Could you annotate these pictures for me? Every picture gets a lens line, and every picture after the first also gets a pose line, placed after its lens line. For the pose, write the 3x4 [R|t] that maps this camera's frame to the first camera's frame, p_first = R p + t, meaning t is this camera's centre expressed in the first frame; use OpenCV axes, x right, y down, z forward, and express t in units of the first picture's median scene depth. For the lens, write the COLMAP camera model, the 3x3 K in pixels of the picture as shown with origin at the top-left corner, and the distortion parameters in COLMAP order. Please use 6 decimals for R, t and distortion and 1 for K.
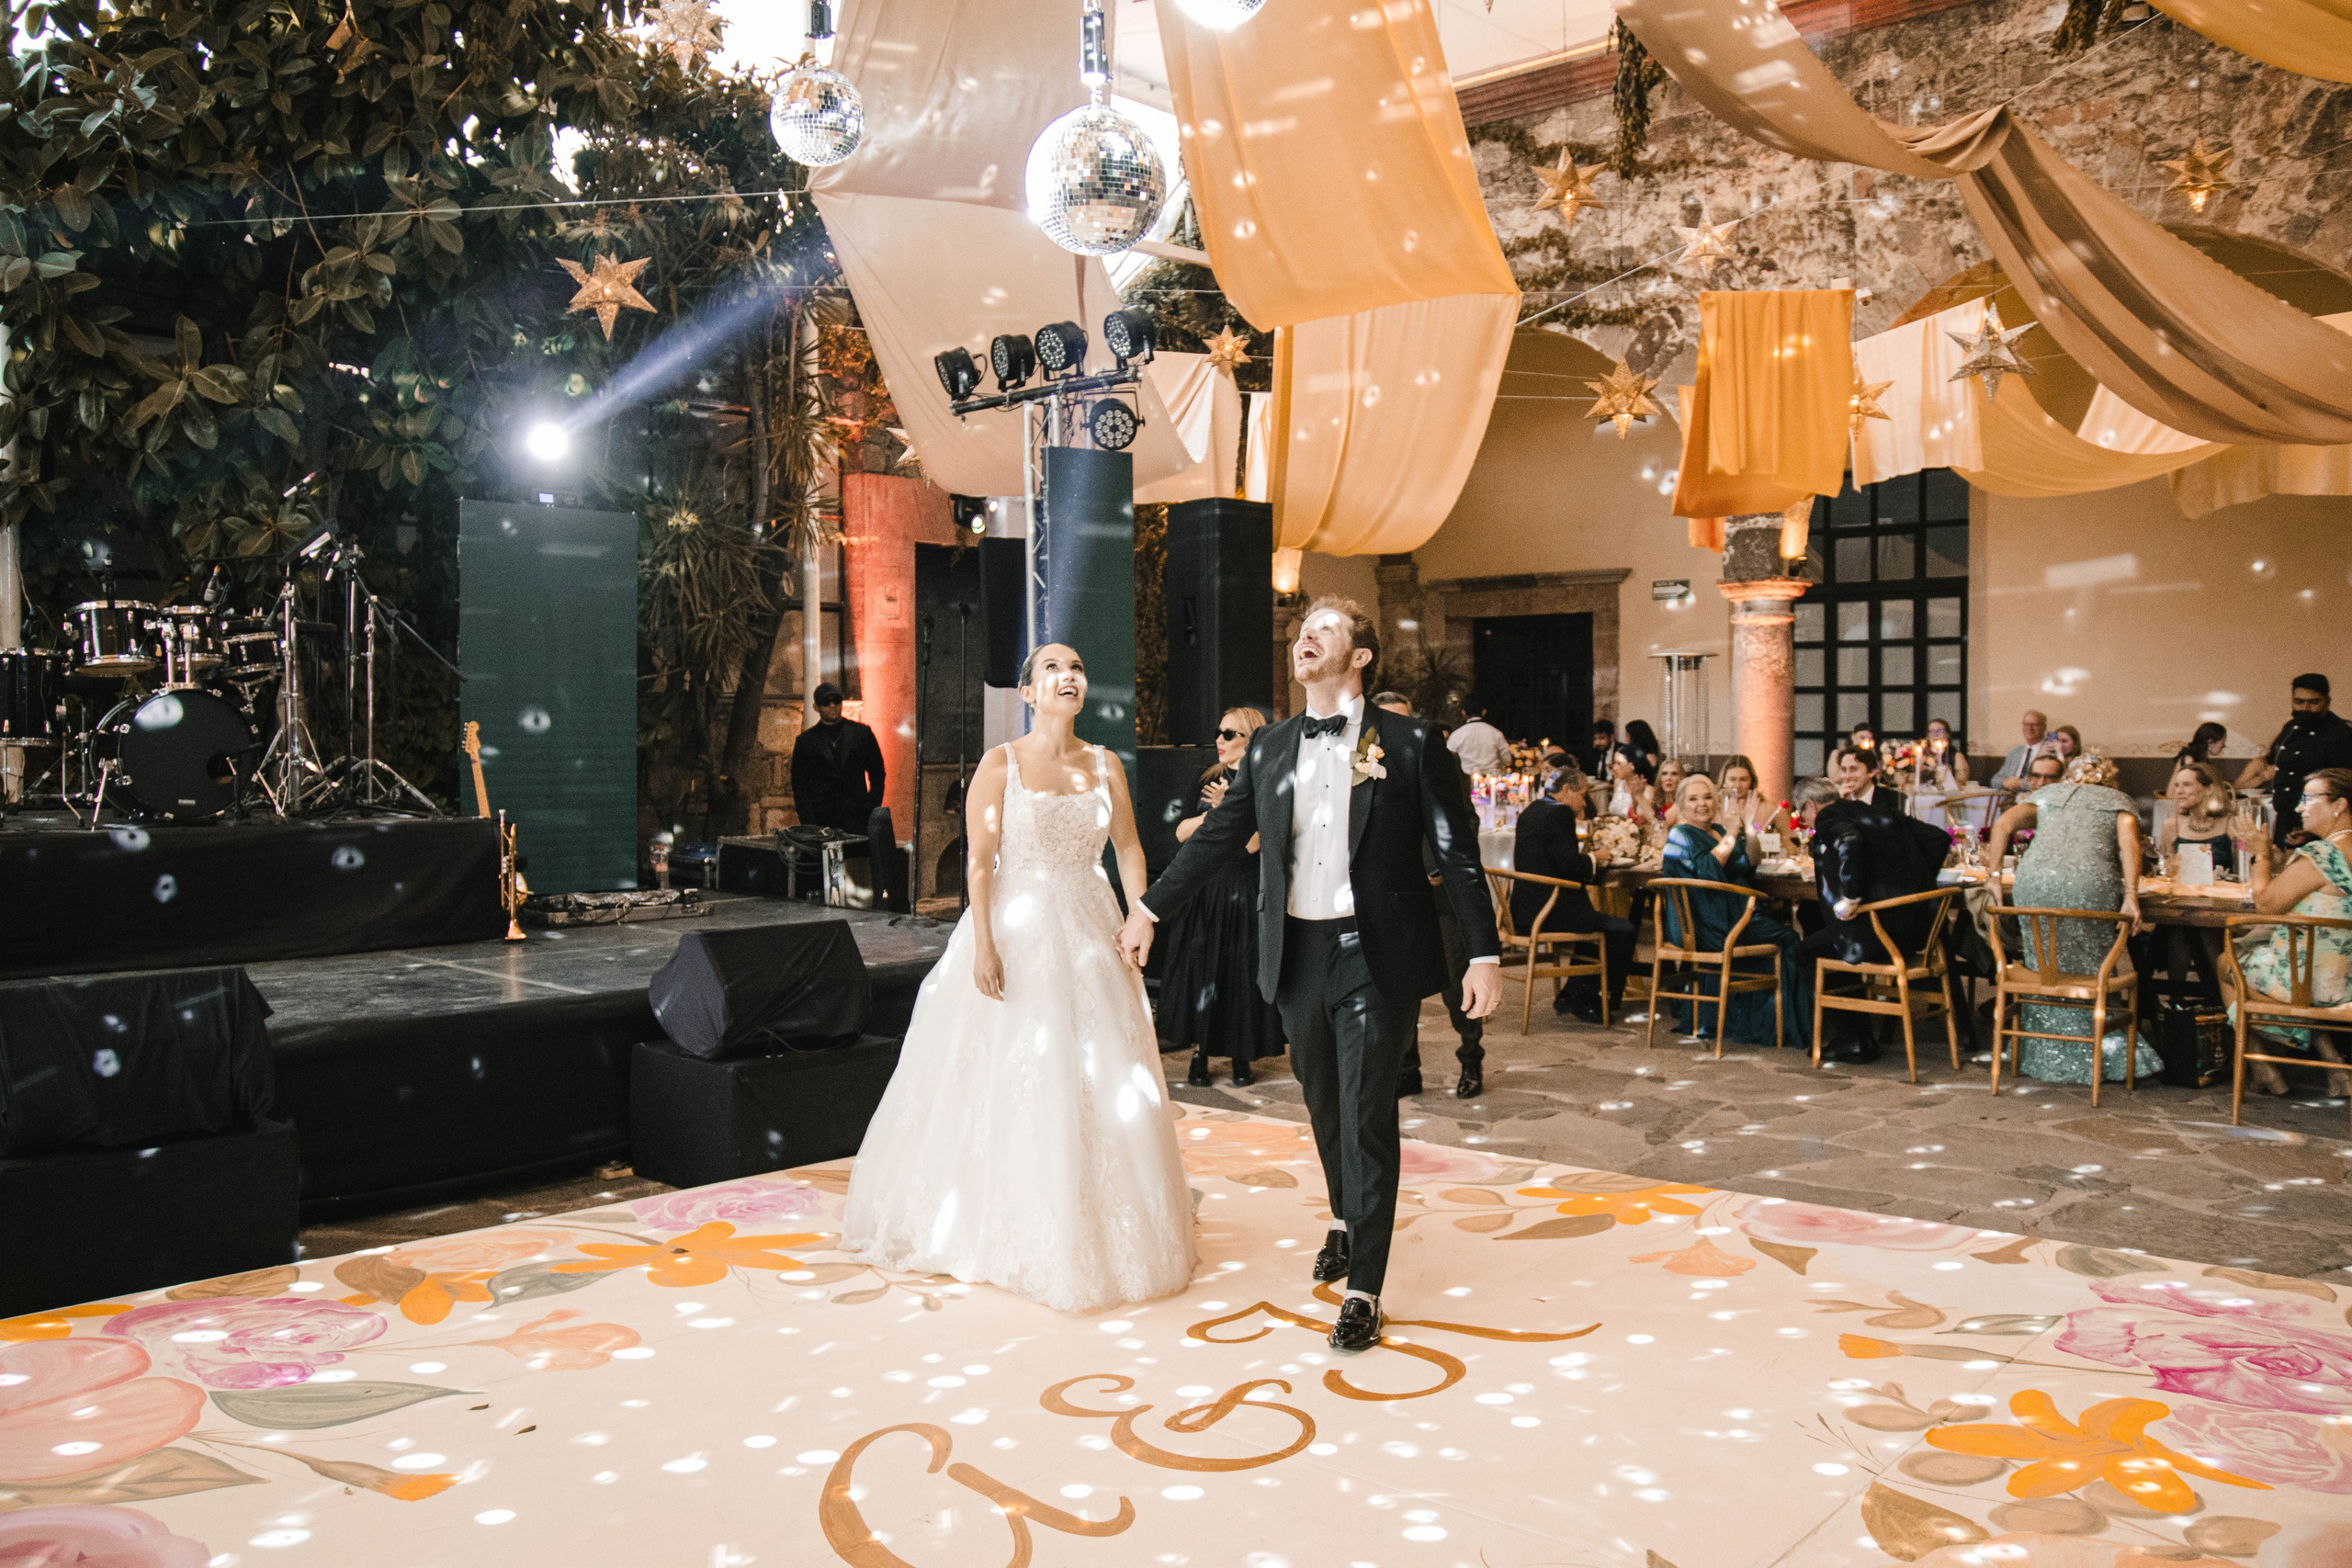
lens RADIAL K [[1940.6, 0, 1184.0], [0, 1940.6, 759.8], [0, 0, 1]] dist [-0.120620, 0.071748]
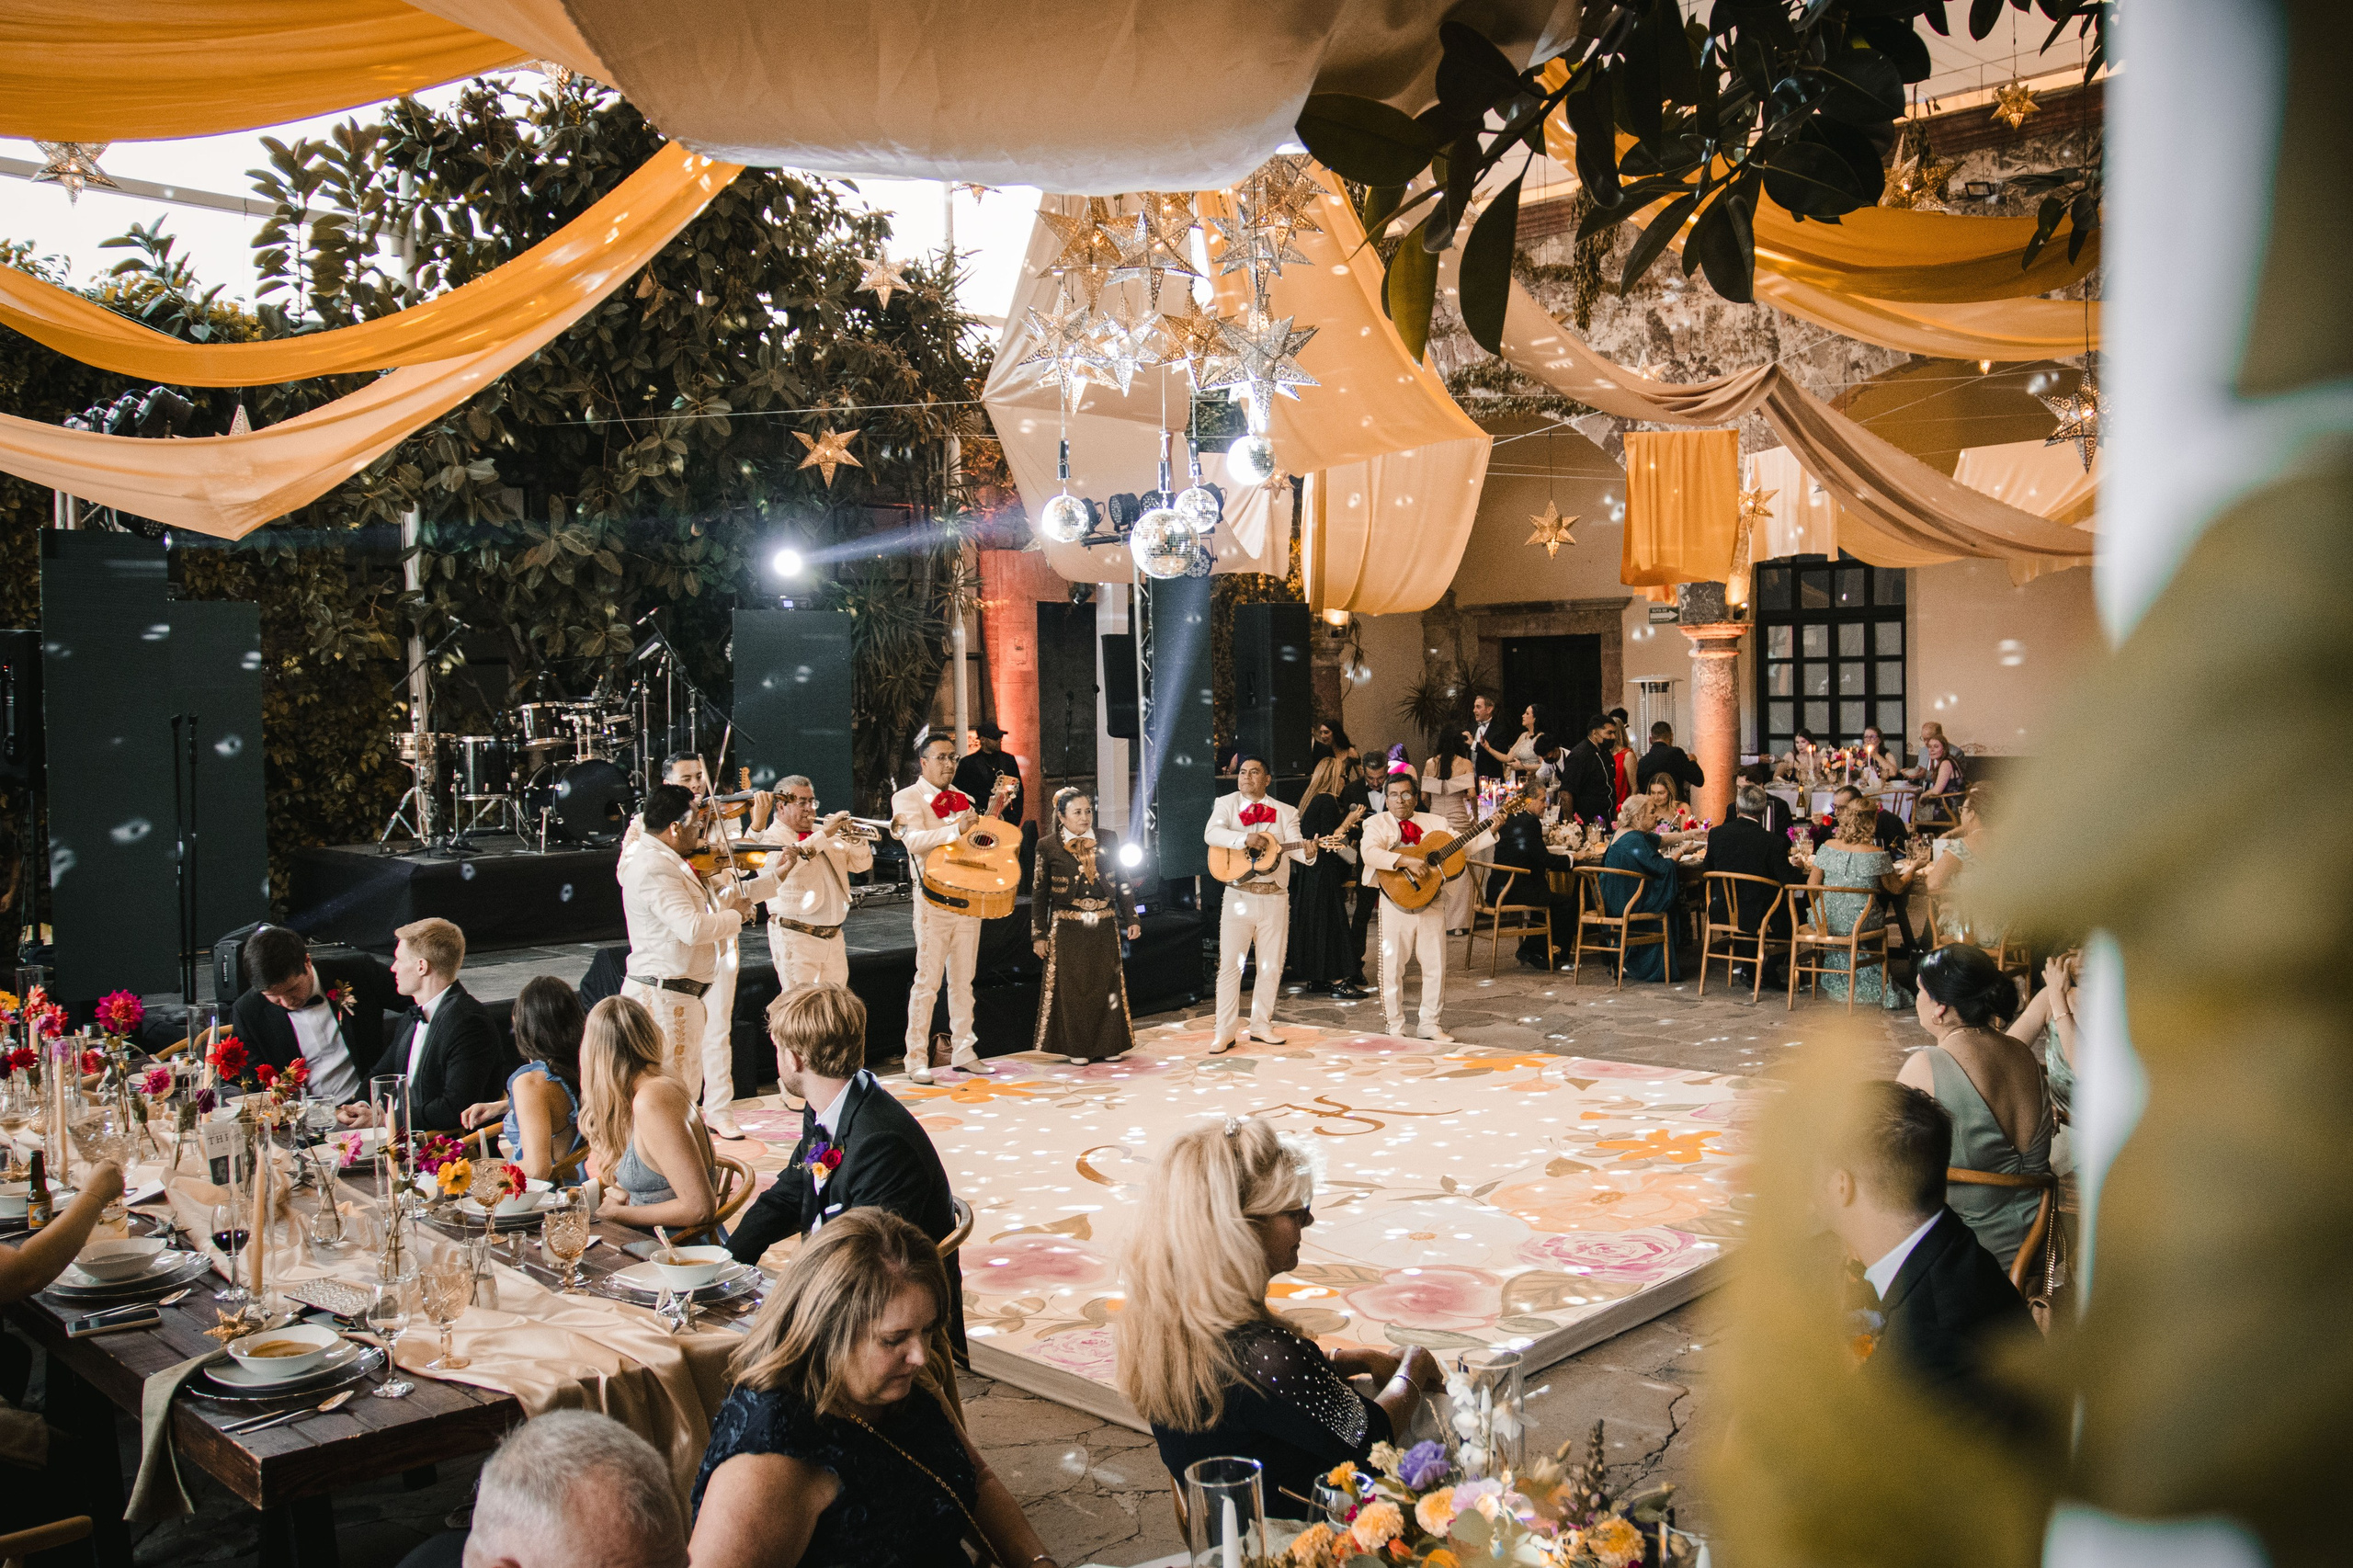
lens RADIAL K [[1941.6, 0, 1182.5], [0, 1941.6, 798.0], [0, 0, 1]] dist [-0.120620, 0.071748]
pose [[0.998960, -0.015150, -0.042999, 0.008804], [0.016480, 0.999392, 0.030731, -0.026243], [0.042507, -0.031408, 0.998602, -0.303138]]
